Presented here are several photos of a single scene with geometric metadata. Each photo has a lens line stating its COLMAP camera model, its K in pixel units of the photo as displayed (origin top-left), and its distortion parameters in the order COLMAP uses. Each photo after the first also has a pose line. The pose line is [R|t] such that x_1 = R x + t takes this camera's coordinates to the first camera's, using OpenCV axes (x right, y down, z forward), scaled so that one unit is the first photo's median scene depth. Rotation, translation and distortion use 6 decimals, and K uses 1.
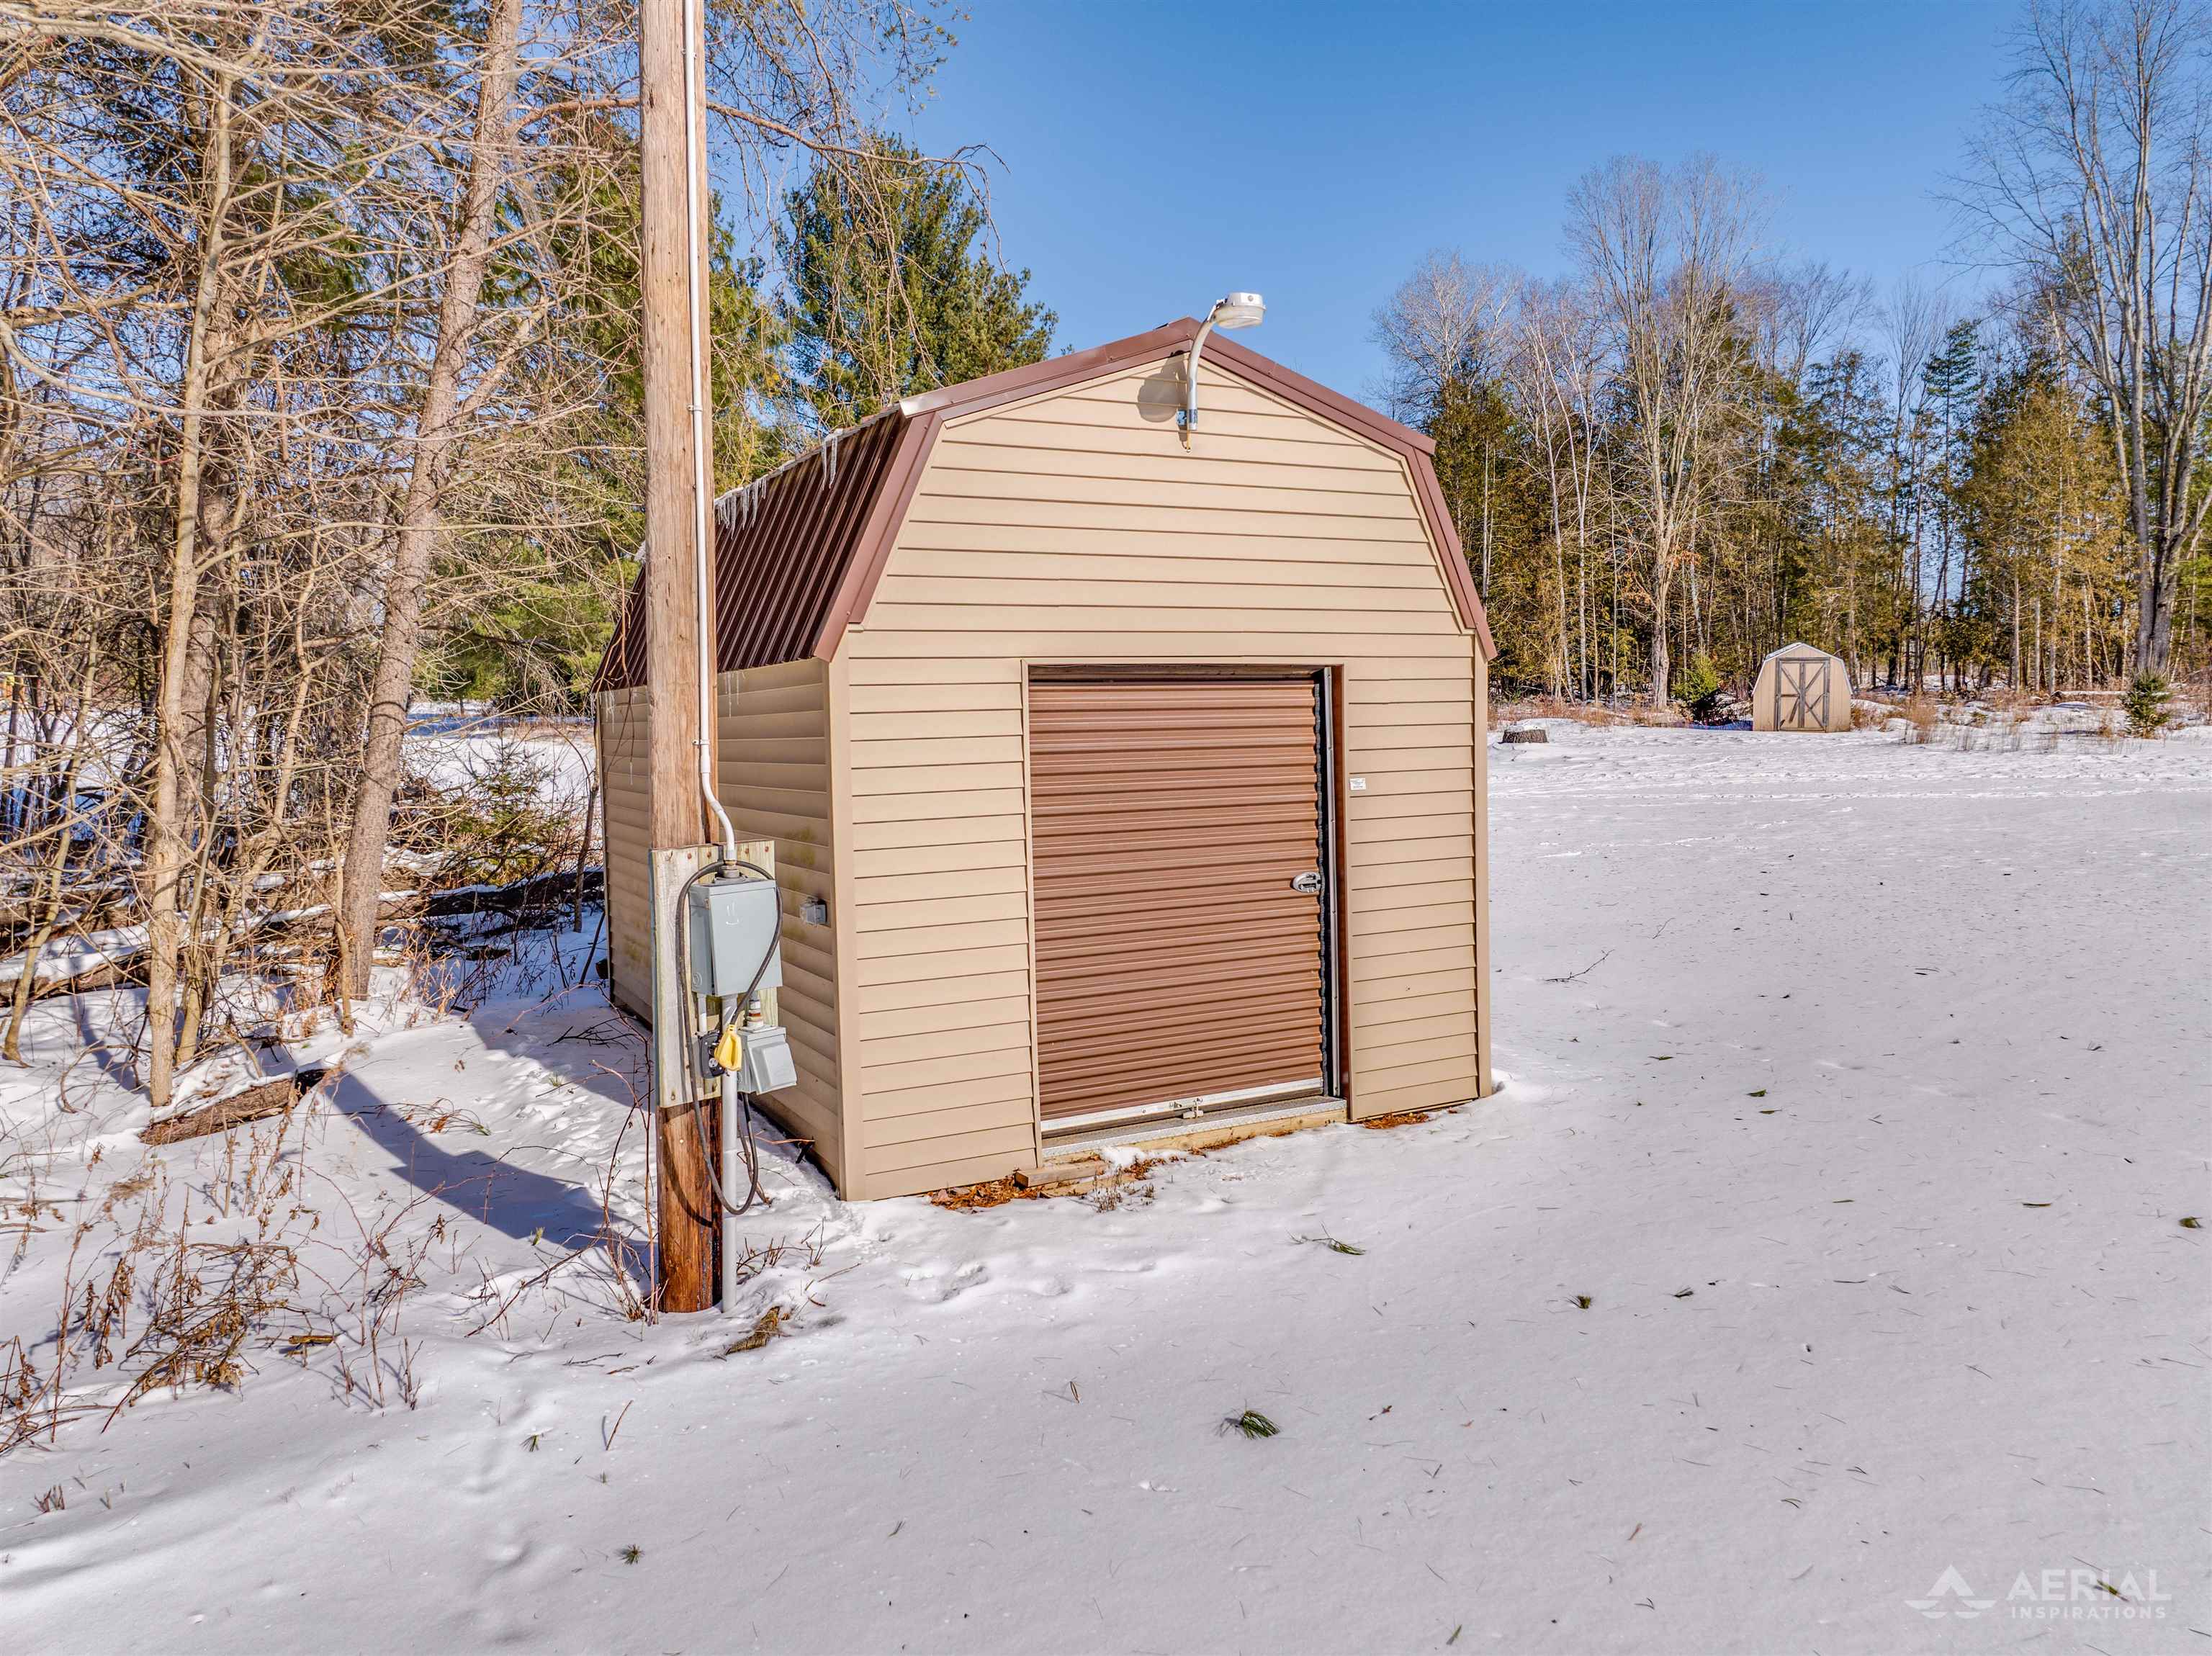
lens RADIAL K [[1562.4, 0, 1106.0], [0, 1562.4, 828.0], [0, 0, 1]] dist [-0.008430, 0.001193]
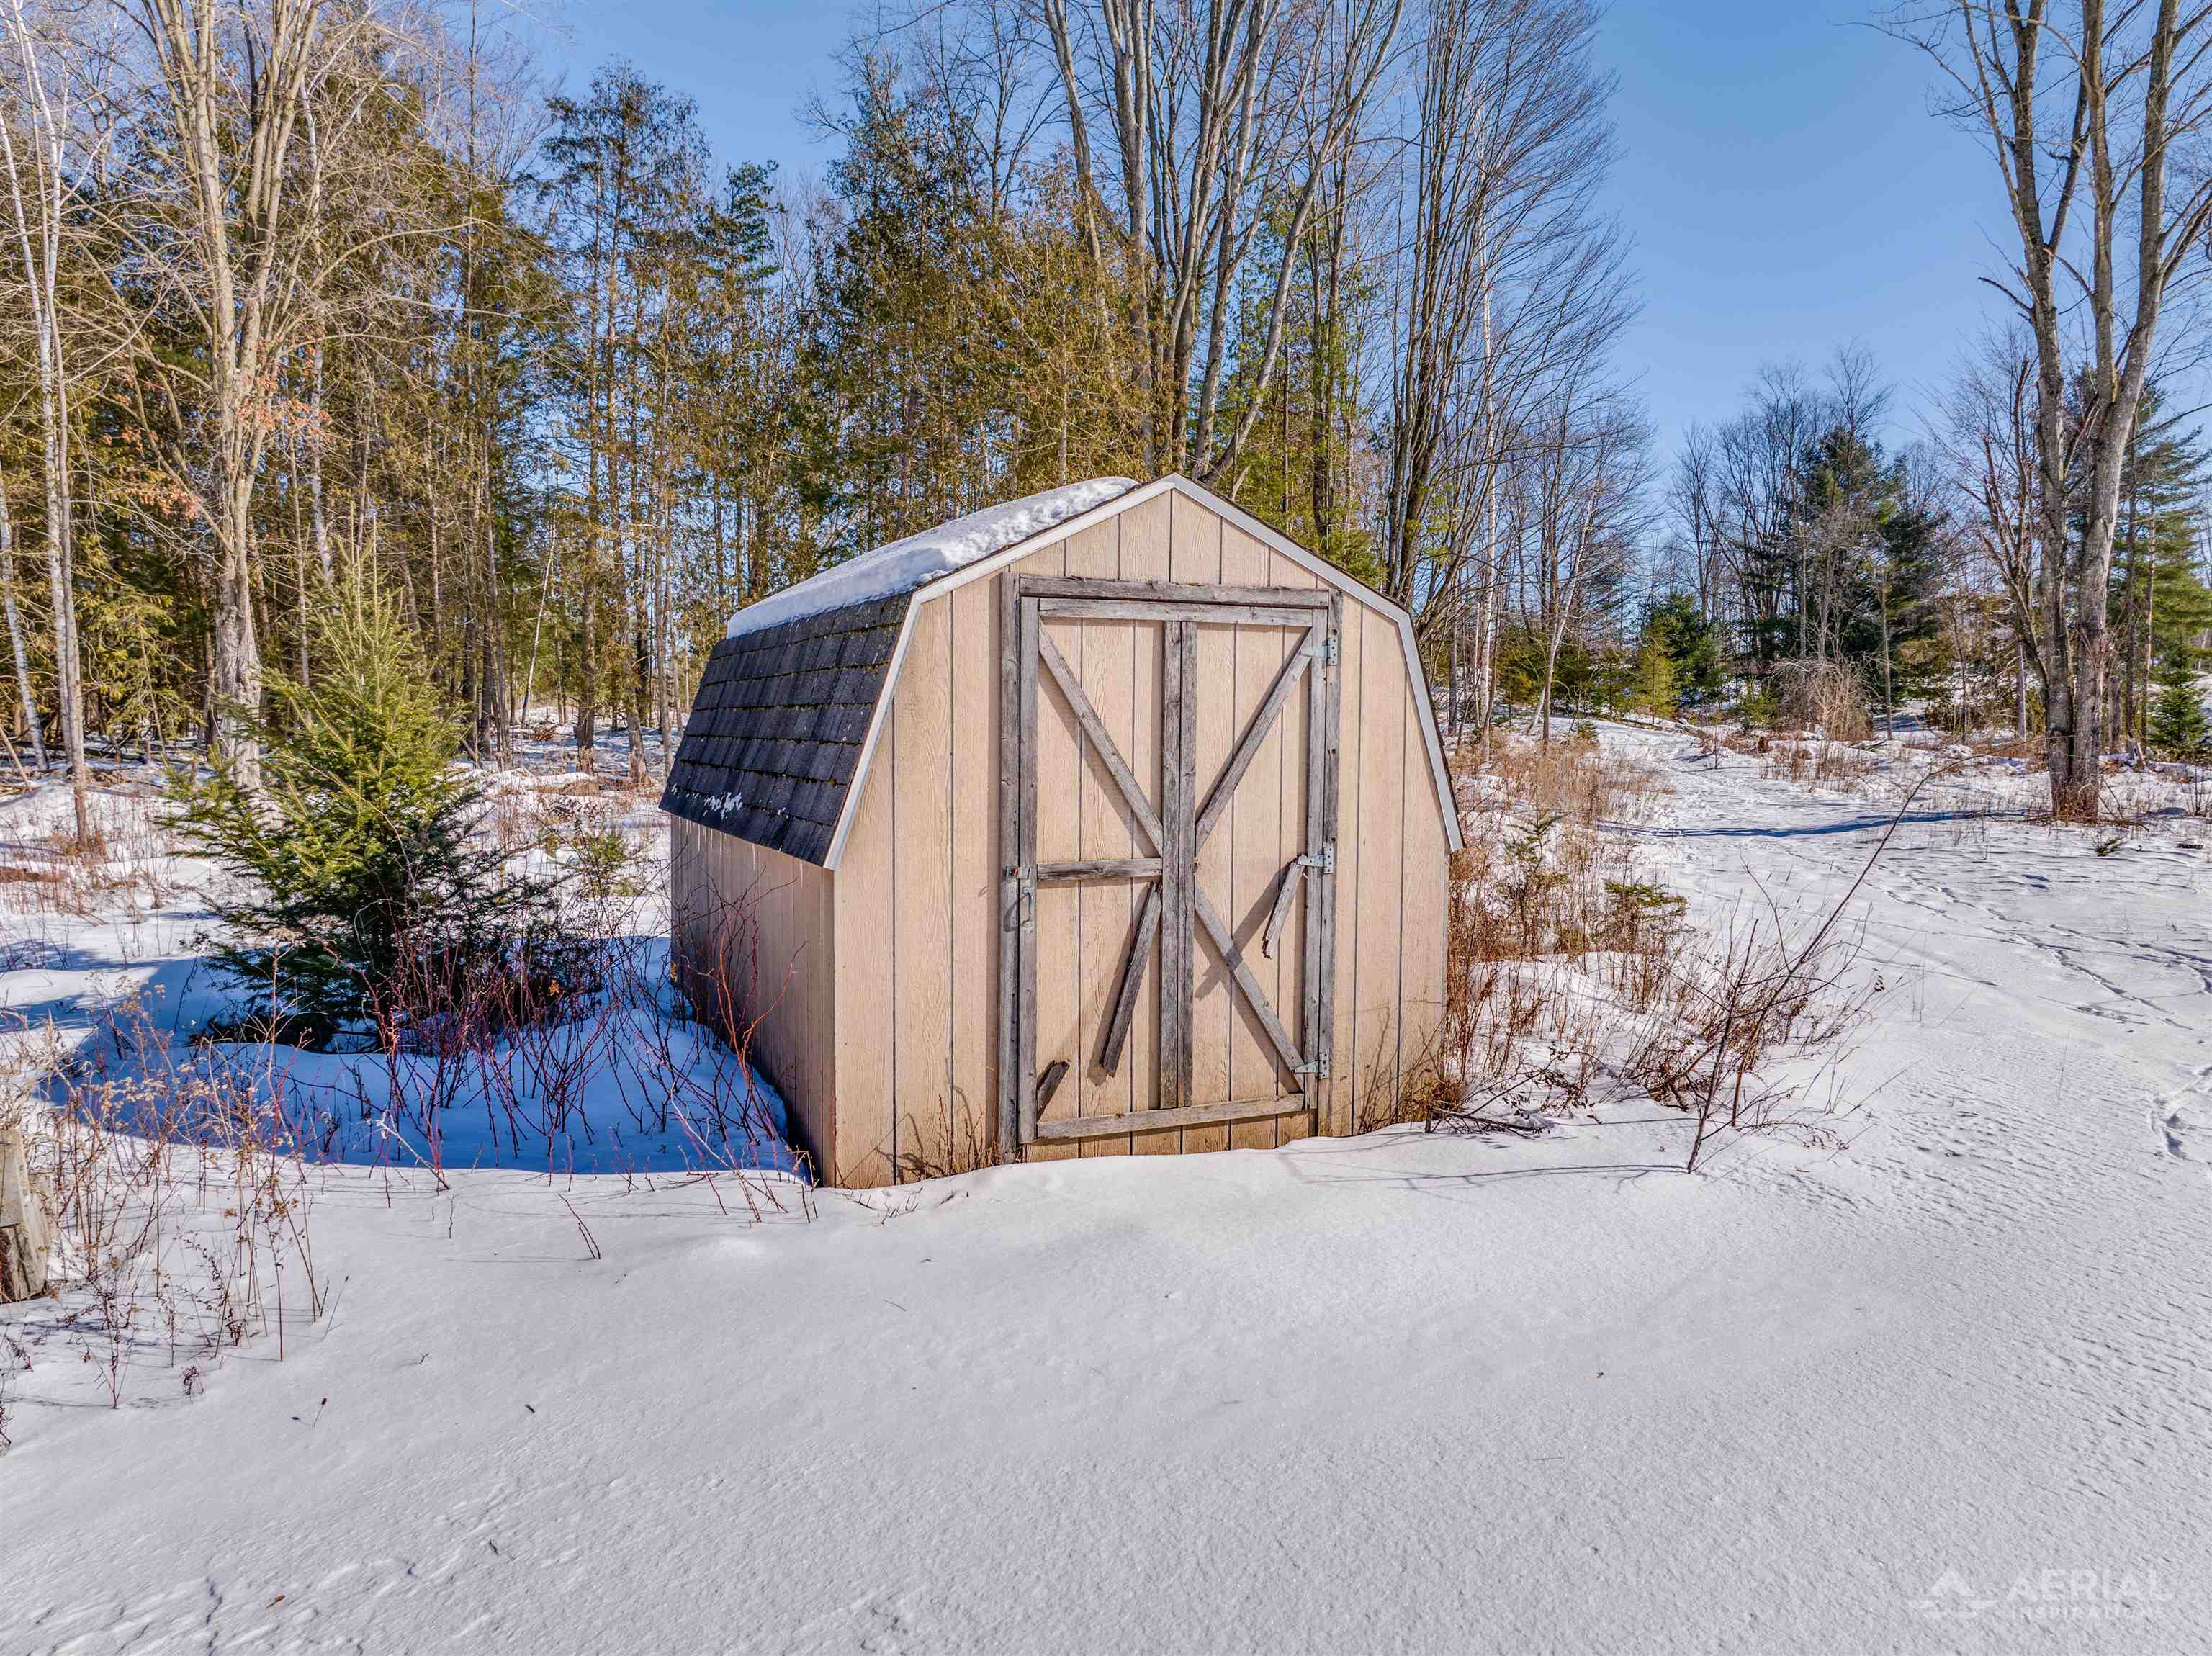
lens RADIAL K [[1562.4, 0, 1106.0], [0, 1562.4, 828.0], [0, 0, 1]] dist [-0.008430, 0.001193]
pose [[0.684858, -0.030670, 0.728031, 0.344735], [0.047016, 0.998892, -0.002148, -0.088131], [-0.727158, 0.035700, 0.685541, 0.909659]]
